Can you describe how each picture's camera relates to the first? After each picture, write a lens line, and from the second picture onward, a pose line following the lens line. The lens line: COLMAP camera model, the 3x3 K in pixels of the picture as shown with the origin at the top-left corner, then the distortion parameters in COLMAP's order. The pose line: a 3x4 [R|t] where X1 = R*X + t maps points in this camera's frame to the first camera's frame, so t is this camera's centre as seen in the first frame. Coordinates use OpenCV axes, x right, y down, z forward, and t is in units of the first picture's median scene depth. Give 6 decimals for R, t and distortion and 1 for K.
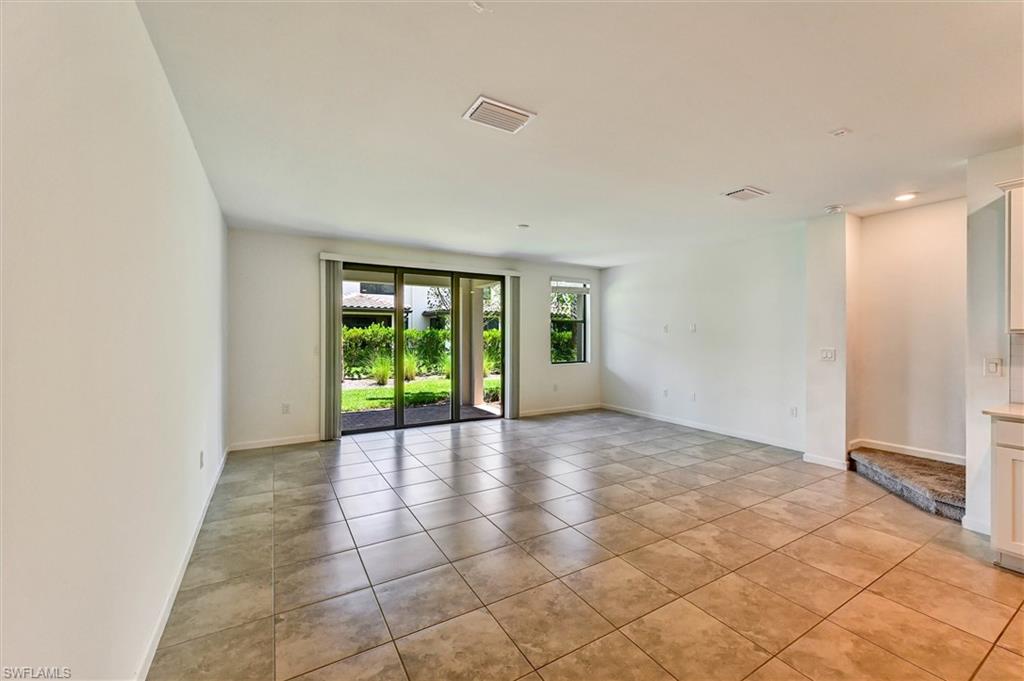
lens RADIAL K [[411.5, 0, 513.6], [0, 411.5, 337.0], [0, 0, 1]] dist [-0.006724, -0.000006]
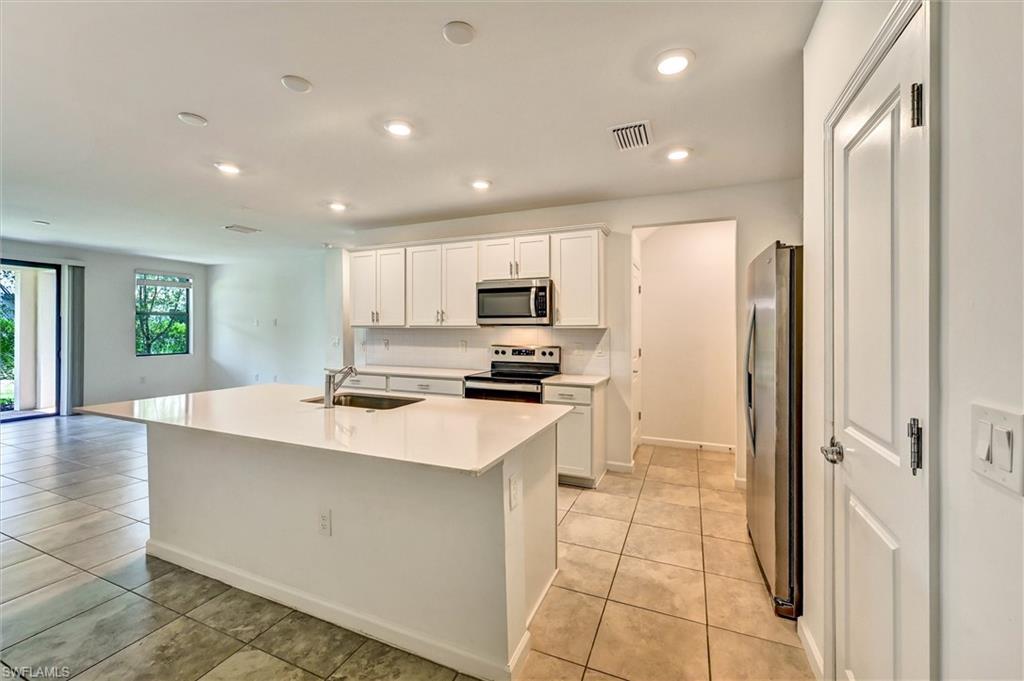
lens RADIAL K [[412.2, 0, 511.0], [0, 412.2, 326.9], [0, 0, 1]] dist [0.005622, 0.000311]
pose [[0.812947, 0.005111, 0.582316, 0.289157], [-0.001083, 0.999973, -0.007266, -0.000005], [-0.582337, 0.005276, 0.812930, -0.410381]]
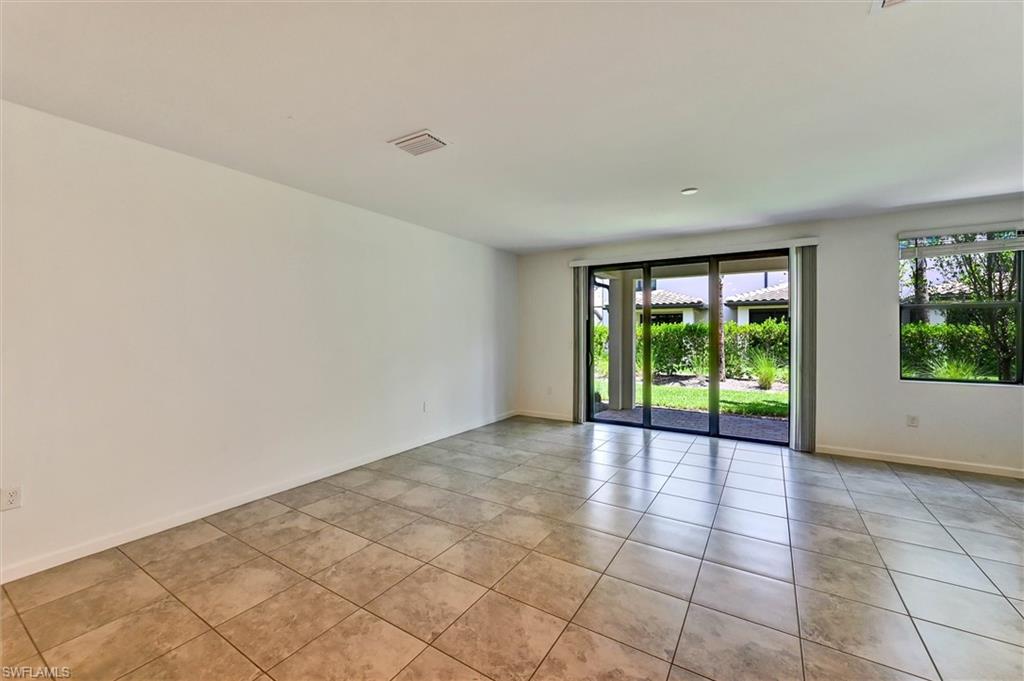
lens RADIAL K [[412.9, 0, 508.8], [0, 412.9, 318.8], [0, 0, 1]] dist [-0.010085, -0.000039]
pose [[0.450292, -0.028962, -0.892411, 0.430398], [-0.003797, 0.999403, -0.034351, 0.000825], [0.892873, 0.018856, 0.449913, 0.262911]]
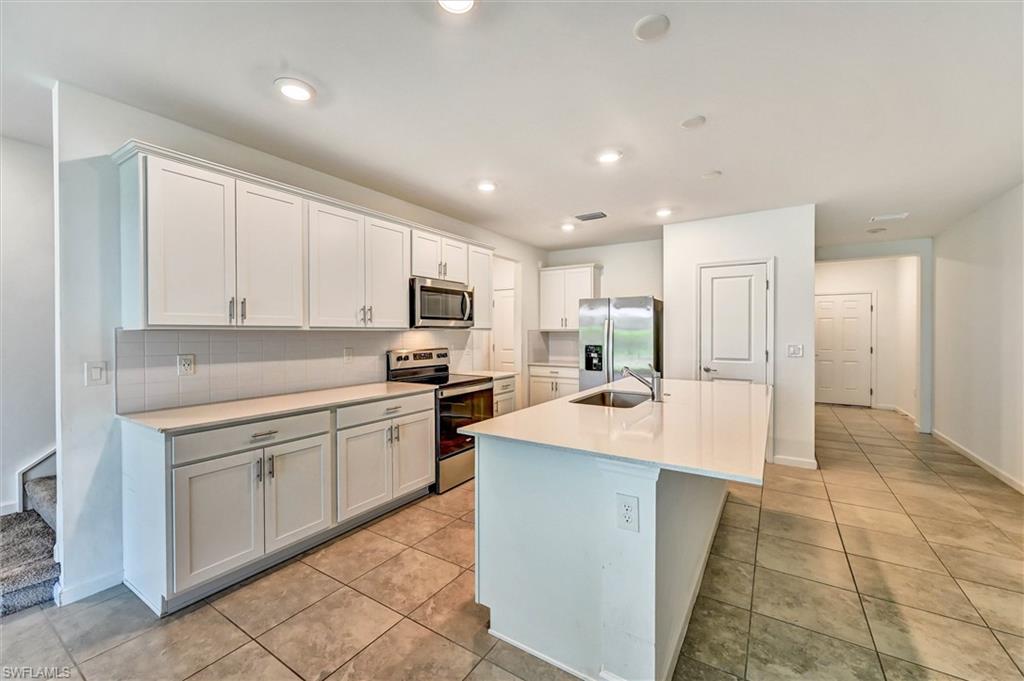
lens RADIAL K [[400.2, 0, 511.4], [0, 400.2, 335.6], [0, 0, 1]] dist [0.002498, 0.000183]
pose [[-0.430127, -0.006756, 0.902743, 0.071921], [0.004185, 0.999946, 0.009477, -0.000555], [-0.902759, 0.007854, -0.430076, 0.291646]]
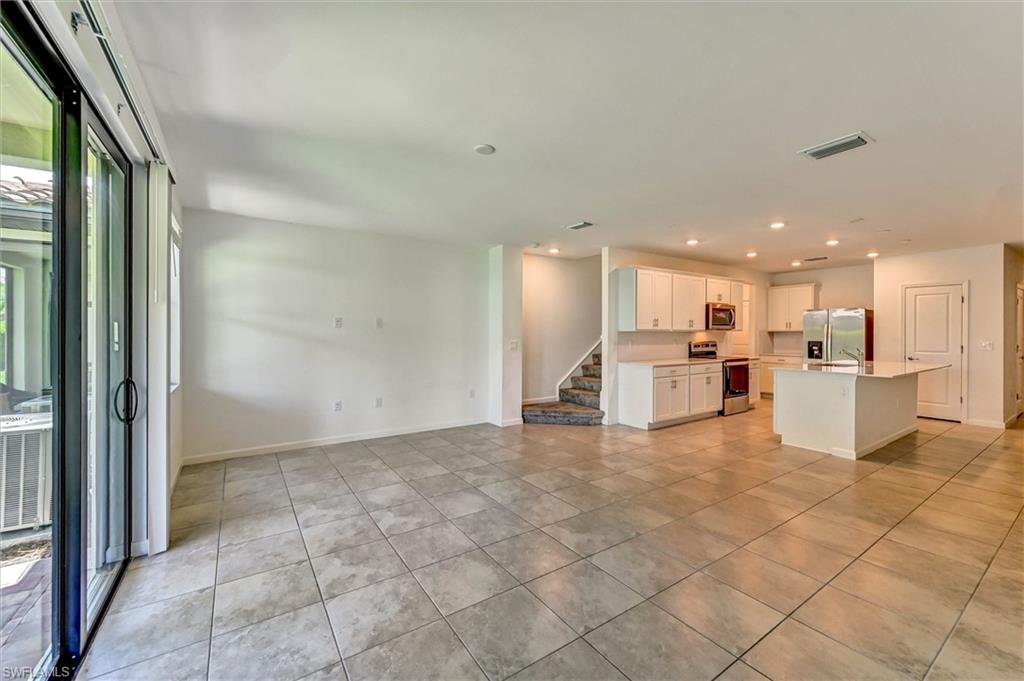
lens RADIAL K [[411.5, 0, 513.6], [0, 411.5, 337.0], [0, 0, 1]] dist [-0.006724, -0.000006]
pose [[-0.054243, -0.011643, 0.998460, -0.444370], [0.002603, 0.999927, 0.011801, -0.001724], [-0.998524, 0.003239, -0.054209, 0.761613]]
